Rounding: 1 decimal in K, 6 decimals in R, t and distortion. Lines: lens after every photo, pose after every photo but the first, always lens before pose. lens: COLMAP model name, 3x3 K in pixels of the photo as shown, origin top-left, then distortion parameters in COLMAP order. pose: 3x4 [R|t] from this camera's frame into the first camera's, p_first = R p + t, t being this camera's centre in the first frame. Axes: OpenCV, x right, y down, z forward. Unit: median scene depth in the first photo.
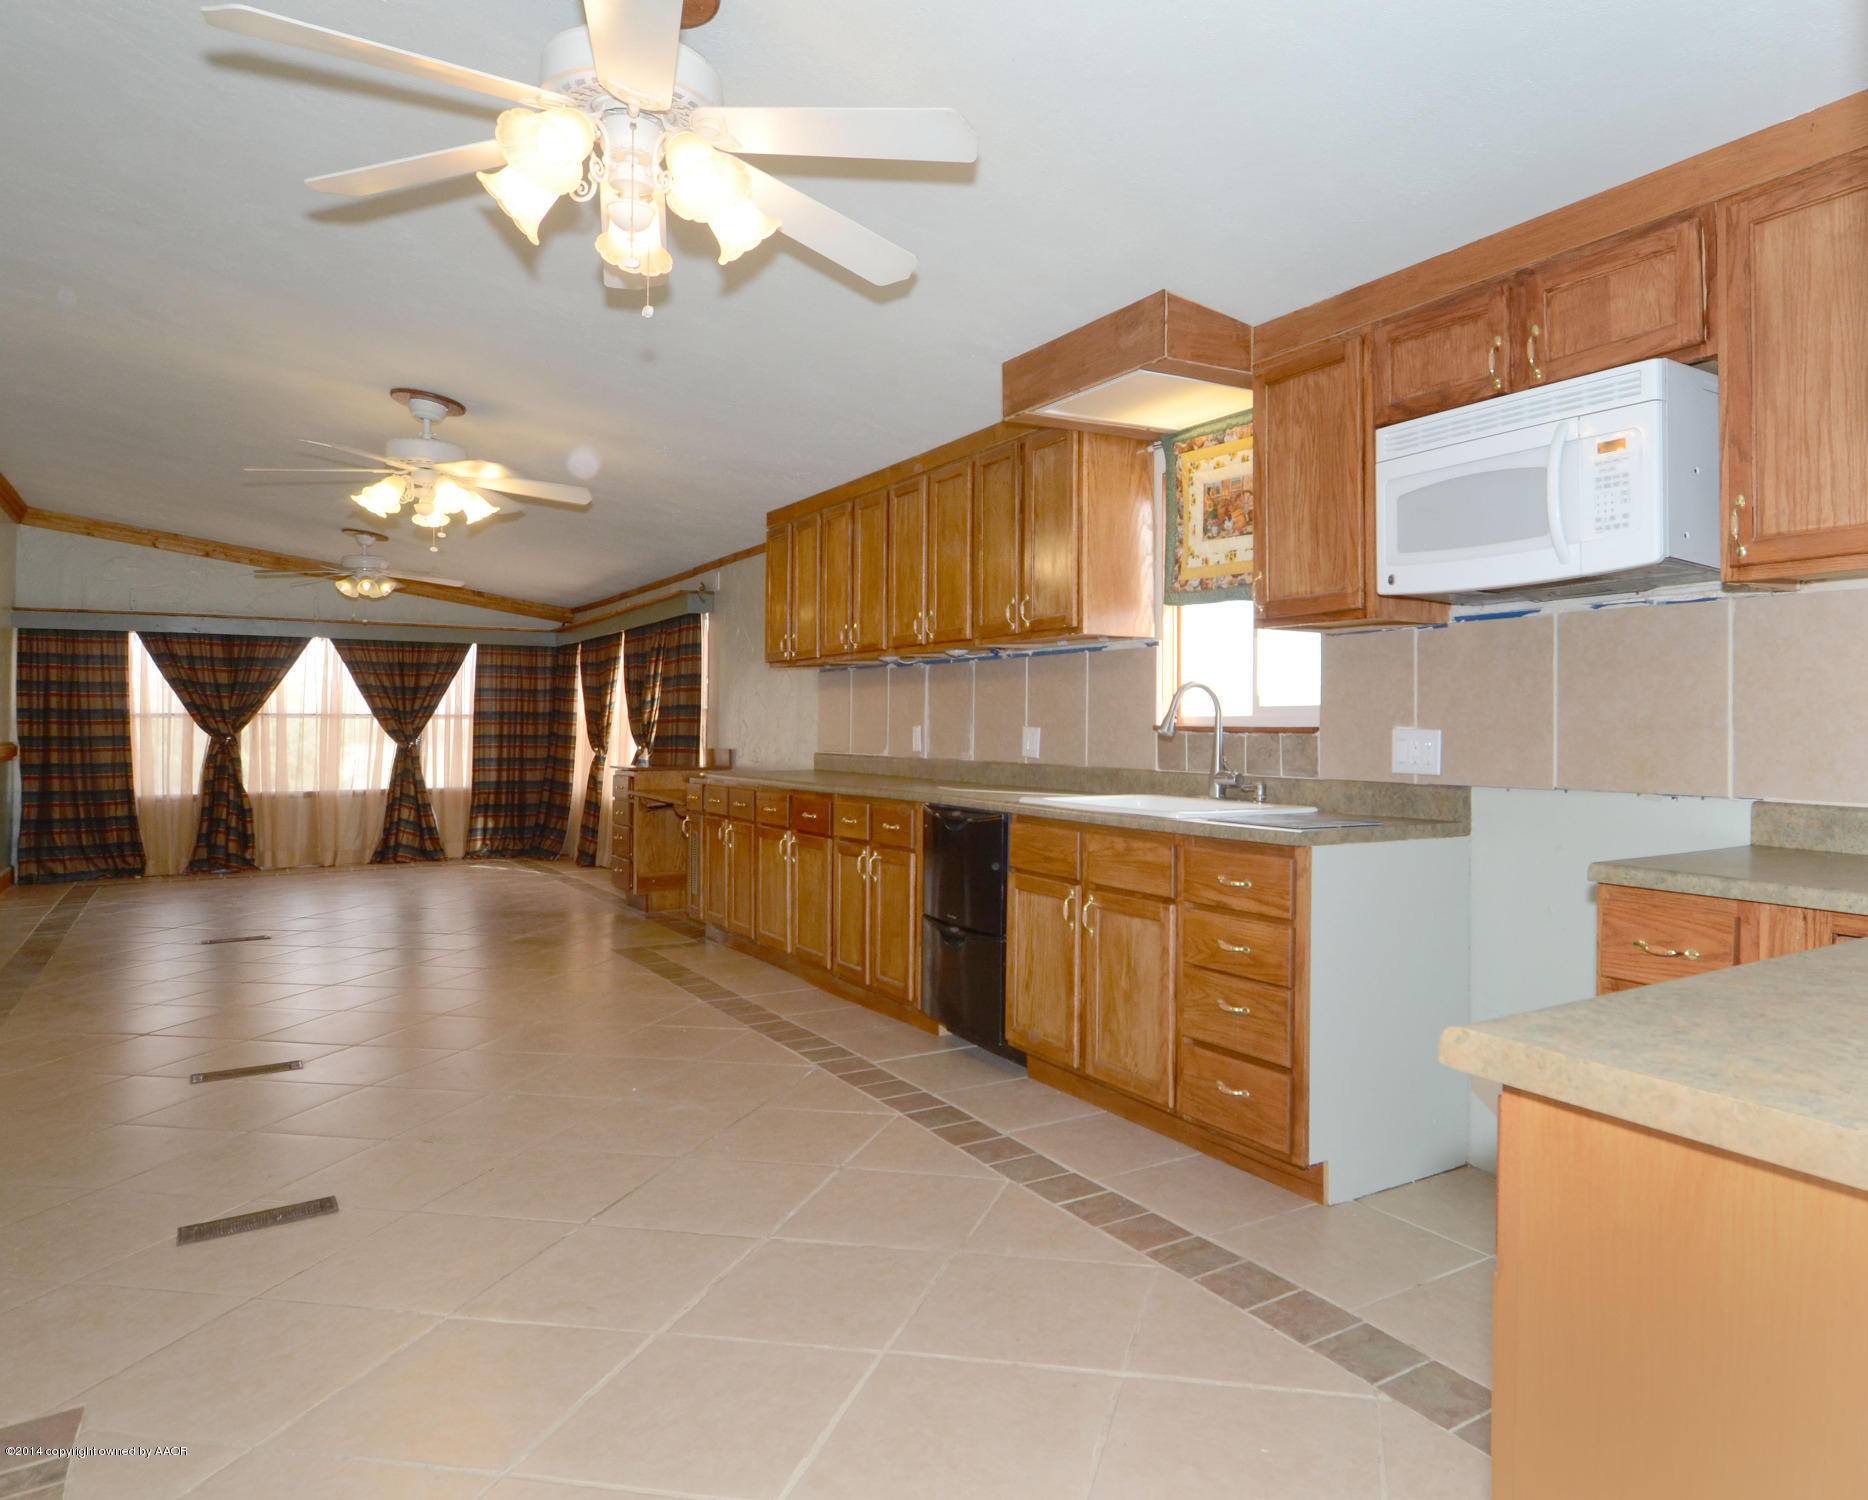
lens RADIAL K [[1248.3, 0, 1092.0], [0, 1248.3, 716.2], [0, 0, 1]] dist [-0.035928, 0.001201]
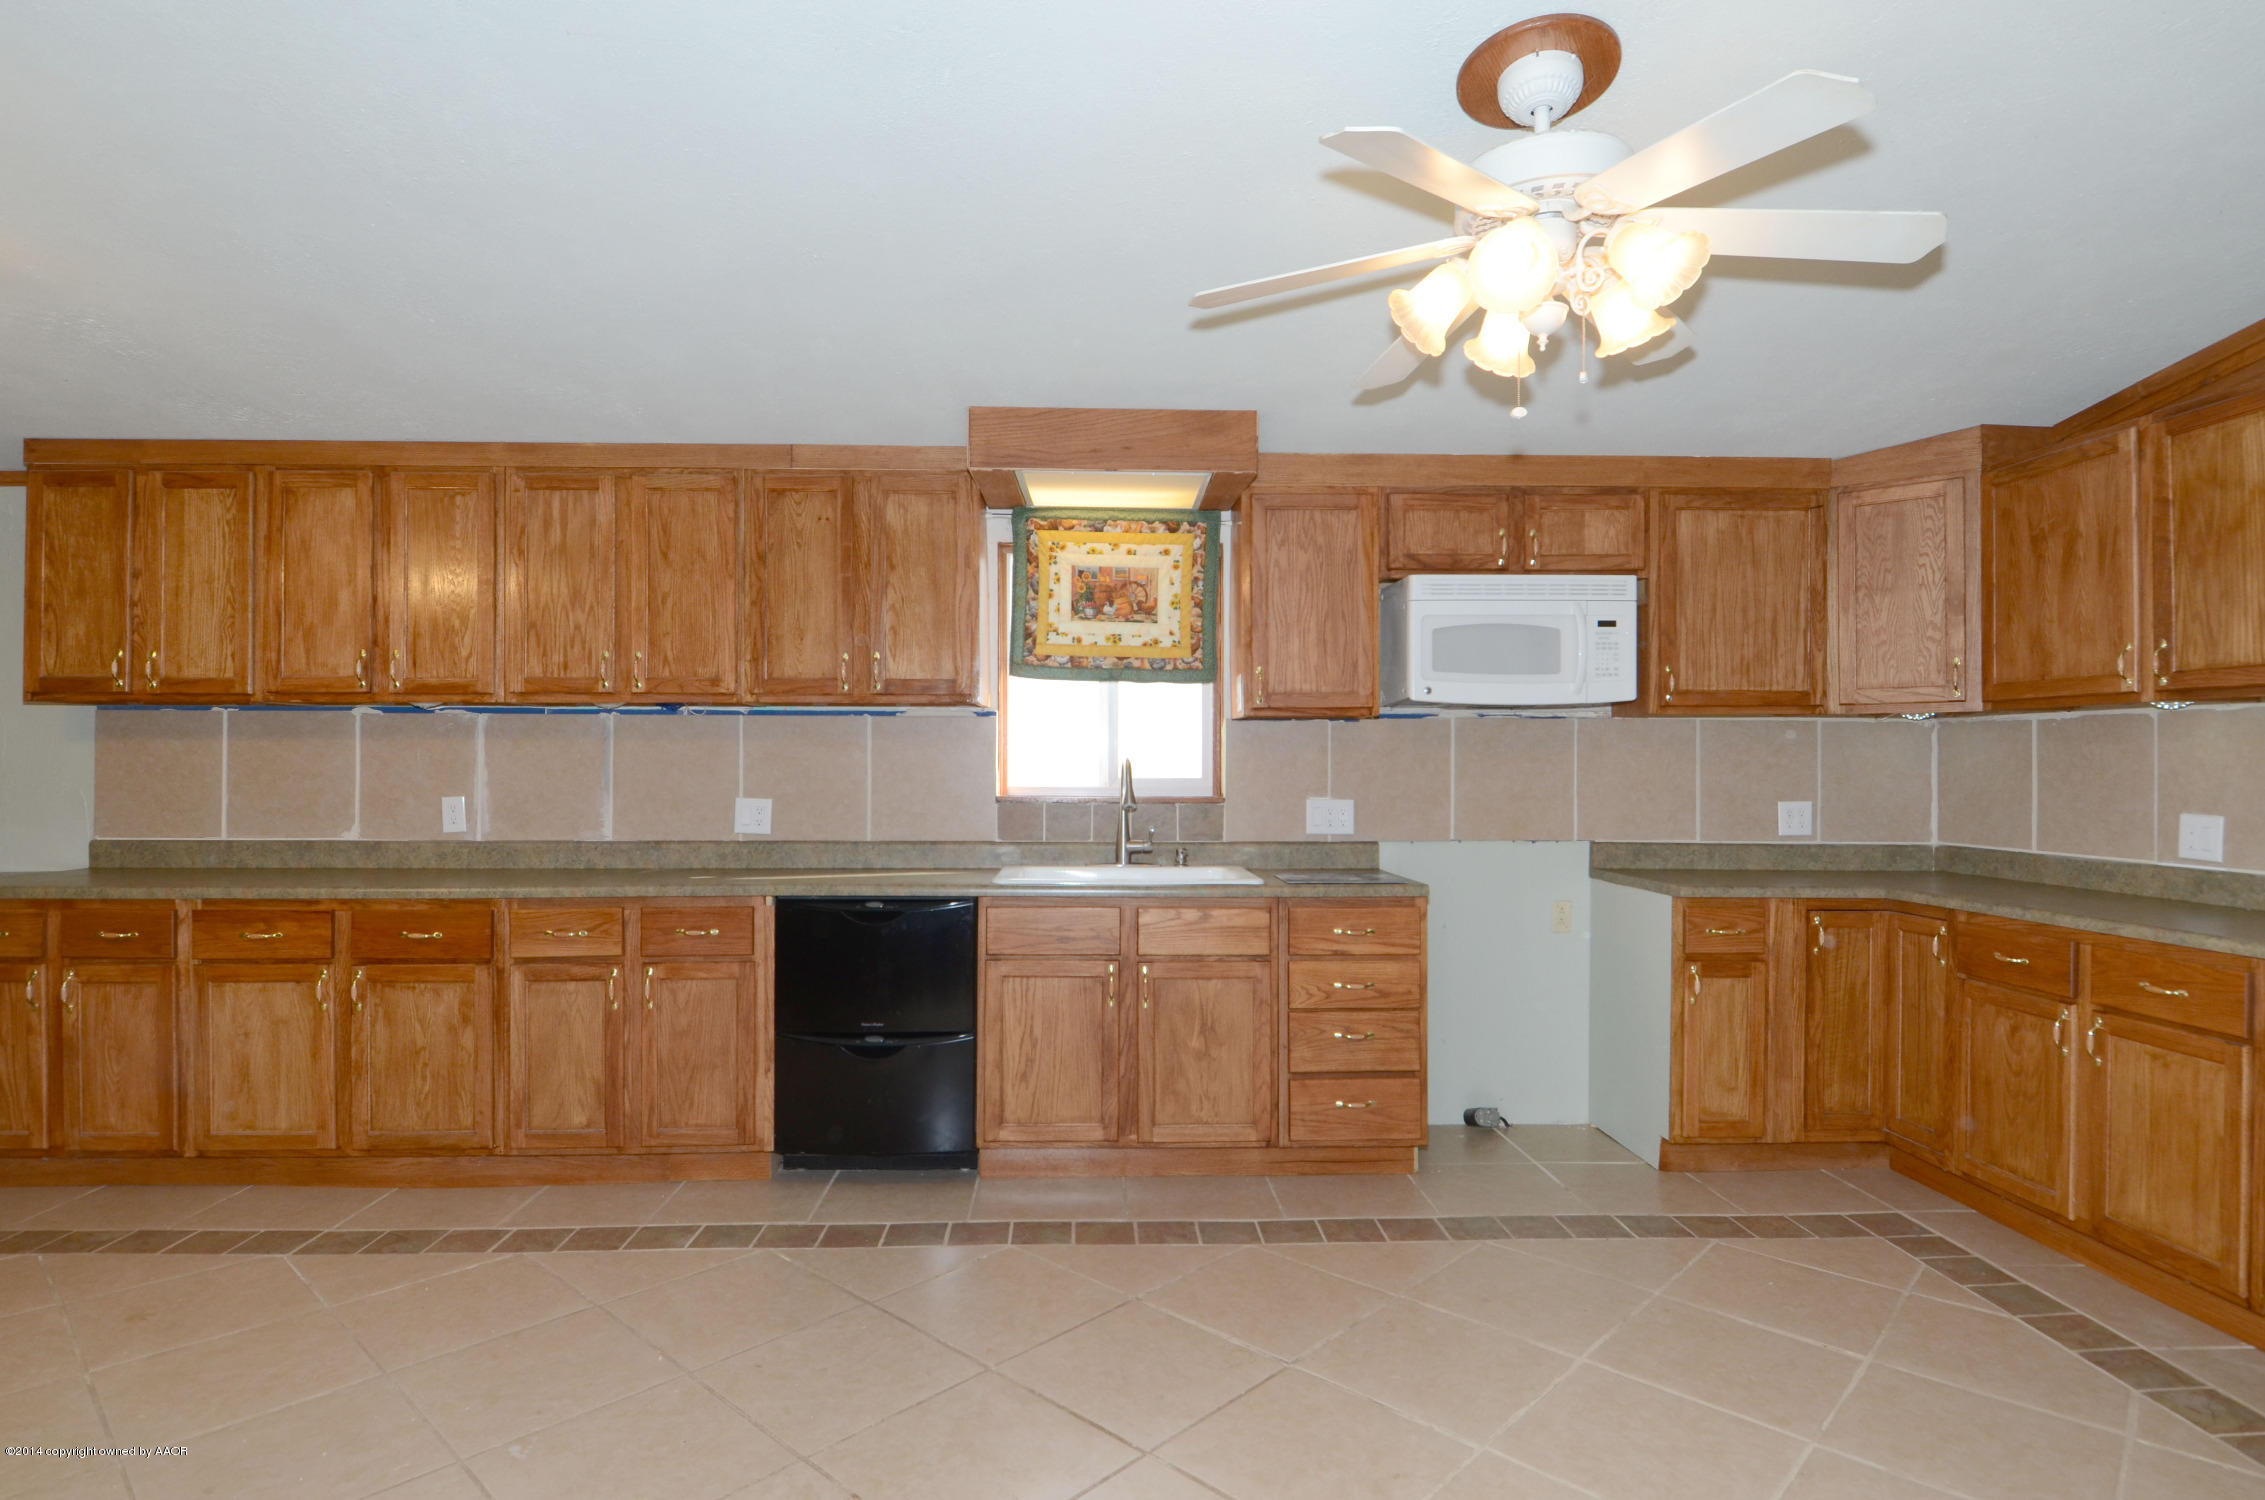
lens RADIAL K [[1210.1, 0, 1145.7], [0, 1210.1, 752.2], [0, 0, 1]] dist [-0.006543, -0.006533]
pose [[0.541637, 0.005047, 0.840597, -0.756734], [-0.006721, 0.999976, -0.001673, -0.029298], [-0.840586, -0.004743, 0.541658, 0.411597]]
